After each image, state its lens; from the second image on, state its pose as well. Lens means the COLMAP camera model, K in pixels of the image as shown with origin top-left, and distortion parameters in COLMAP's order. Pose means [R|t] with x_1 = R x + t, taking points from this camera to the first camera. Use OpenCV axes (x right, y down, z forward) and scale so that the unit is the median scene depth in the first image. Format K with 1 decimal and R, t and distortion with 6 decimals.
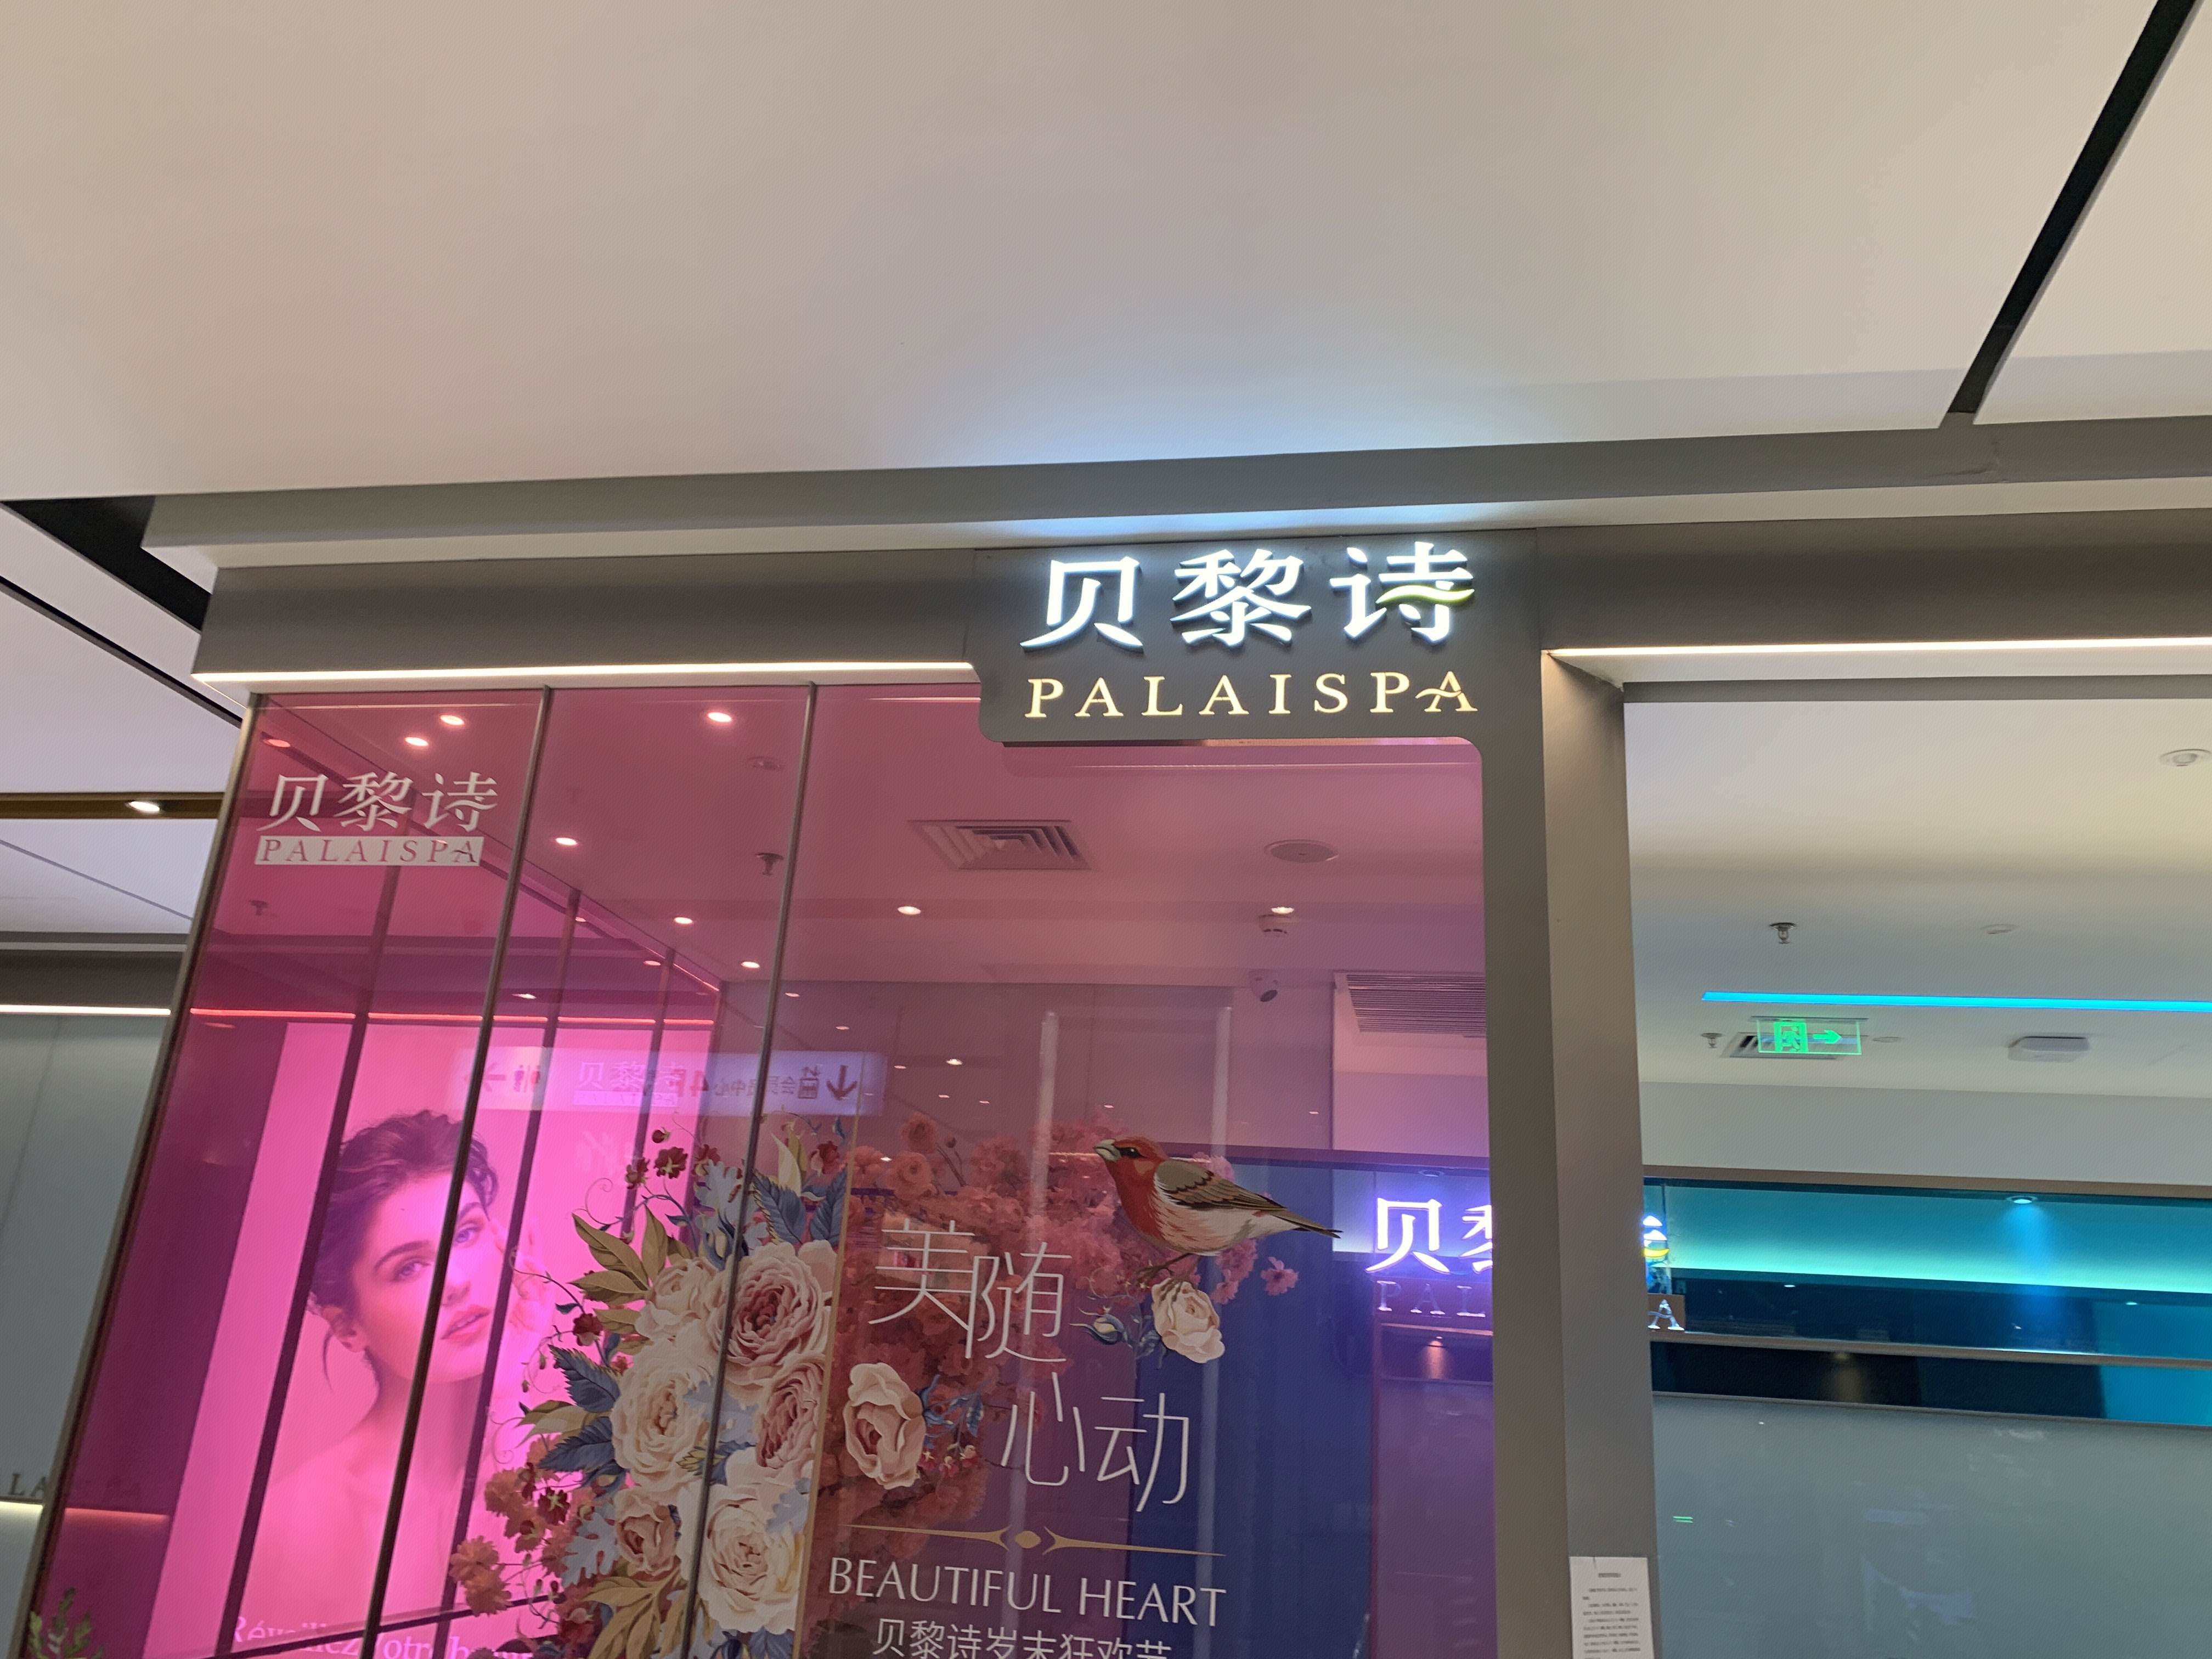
lens RADIAL K [[1663.6, 0, 1110.5], [0, 1663.6, 780.4], [0, 0, 1]] dist [0.033124, -0.155581]
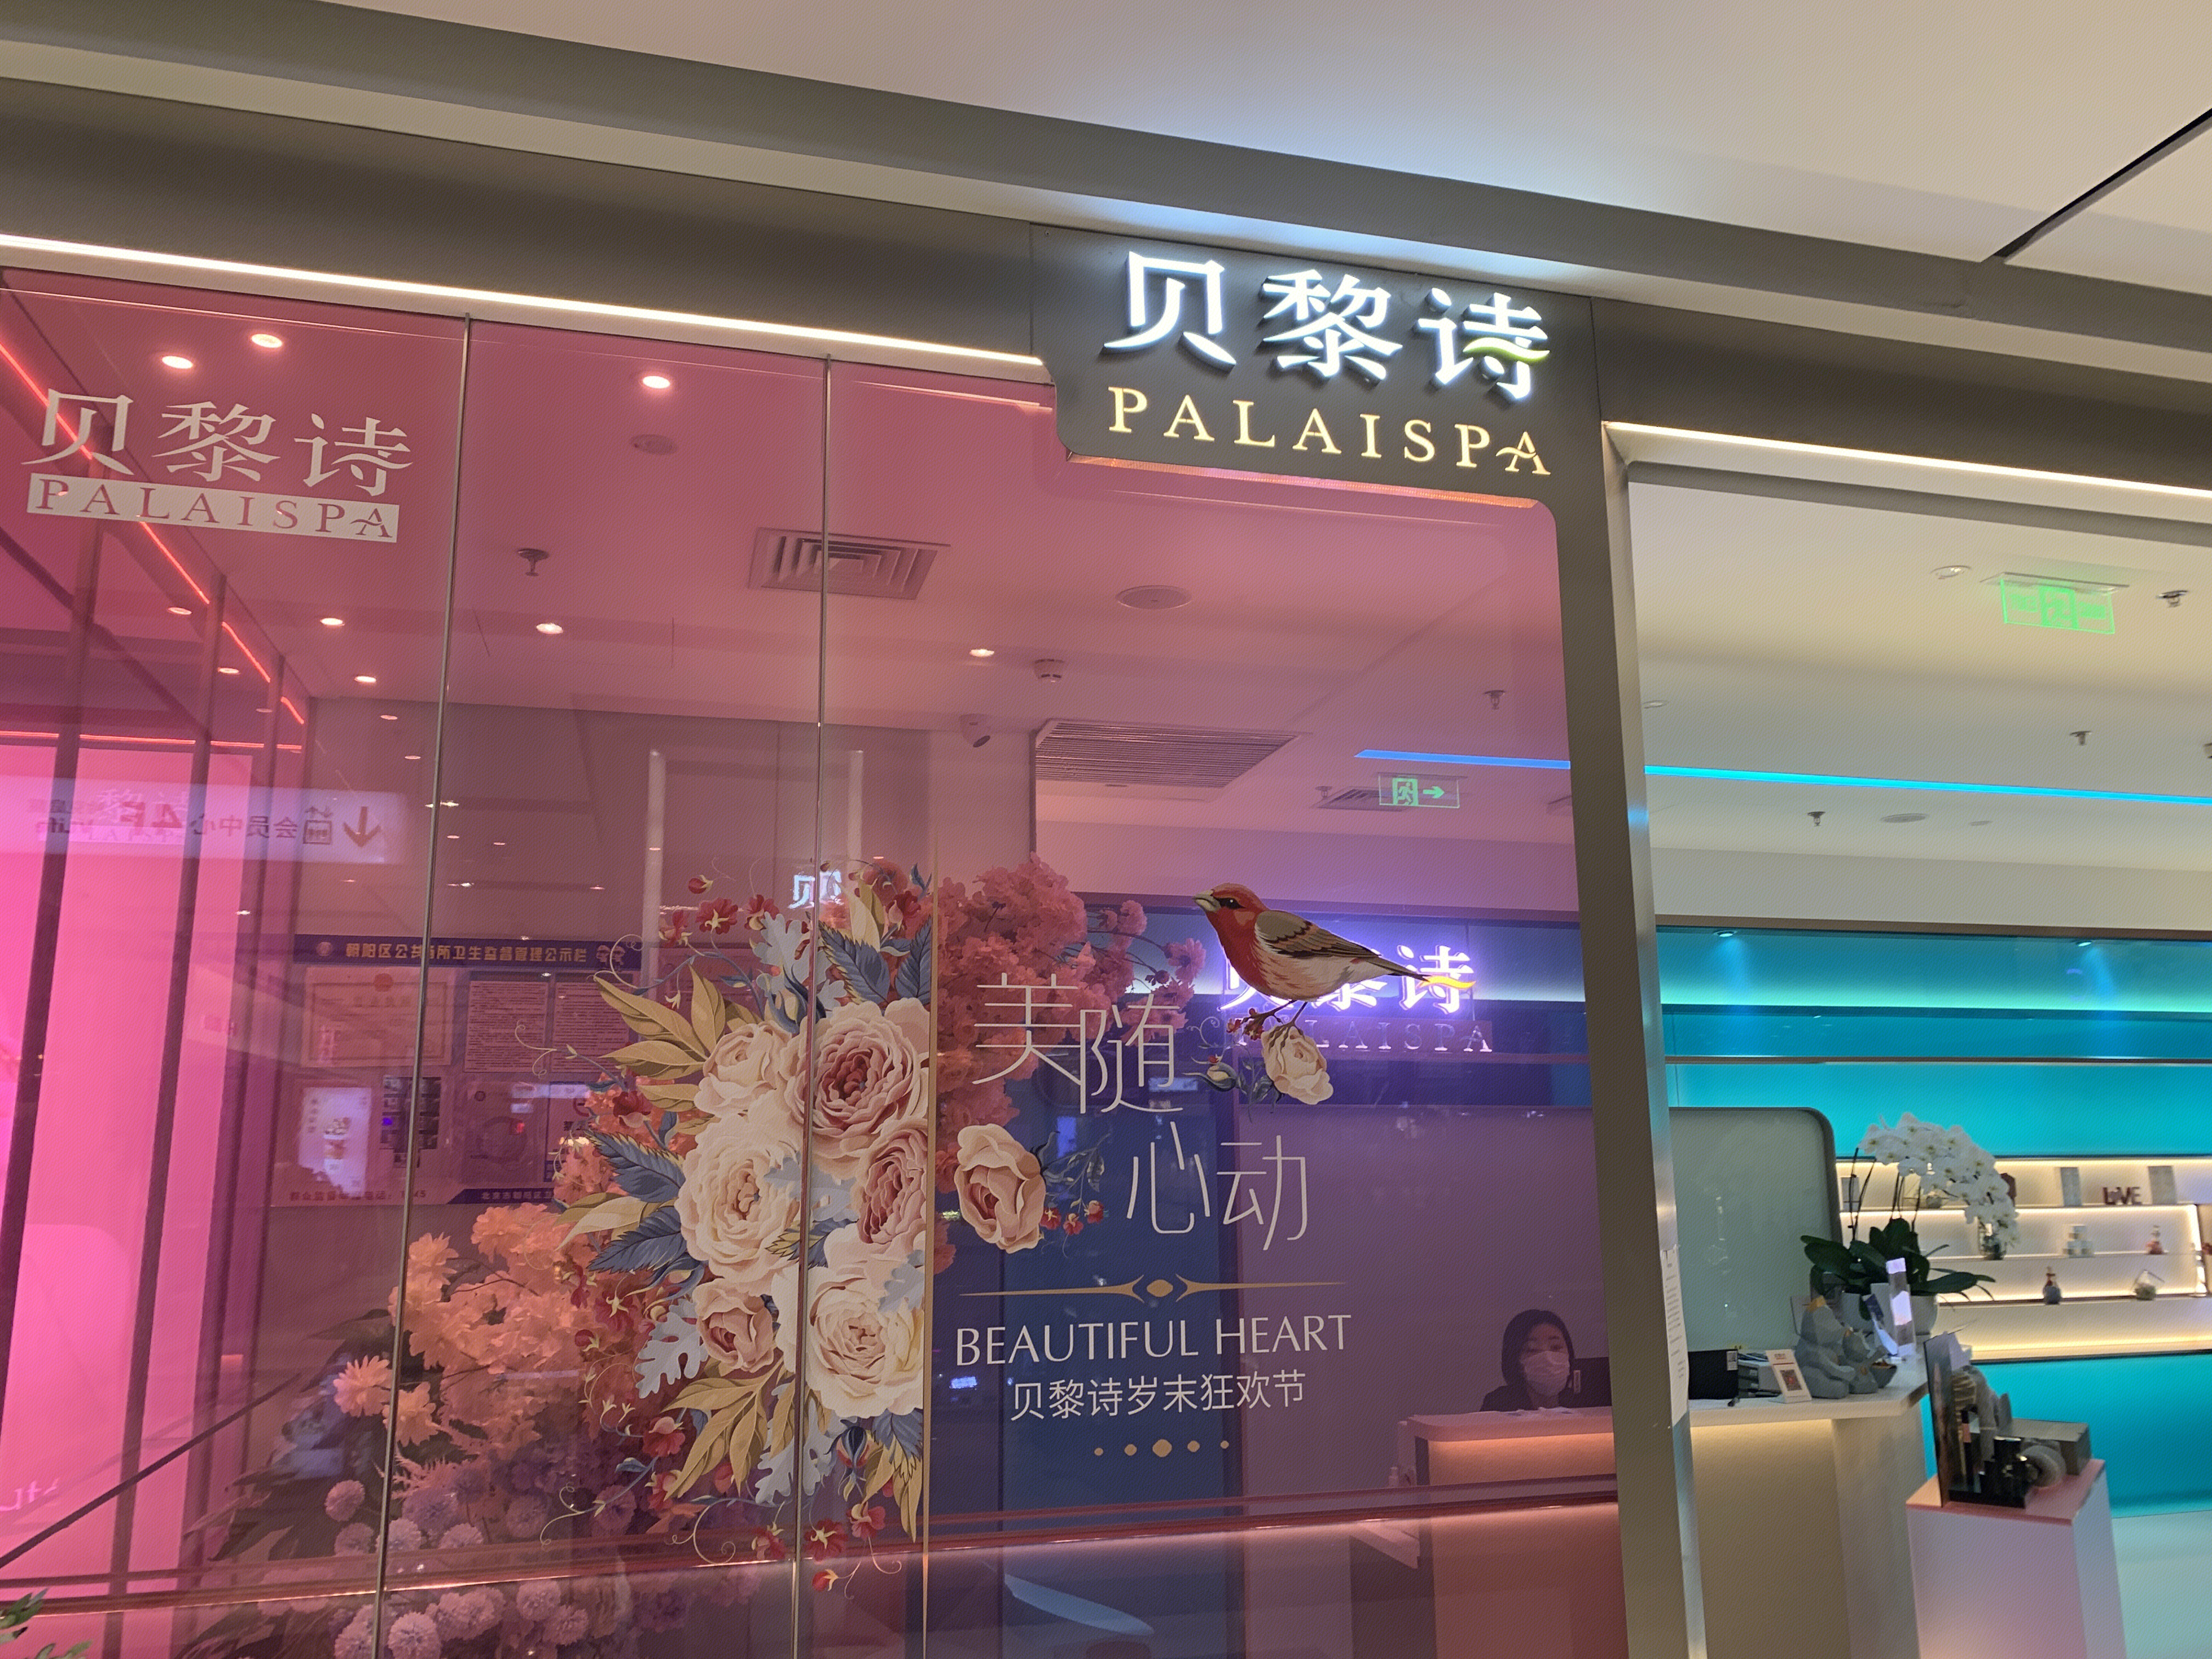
lens RADIAL K [[1689.3, 0, 1103.0], [0, 1689.3, 821.4], [0, 0, 1]] dist [0.039177, -0.098409]
pose [[0.904241, 0.015006, 0.426759, -0.466749], [-0.089897, 0.983675, 0.155891, 0.029583], [-0.417453, -0.179328, 0.890828, 0.157426]]
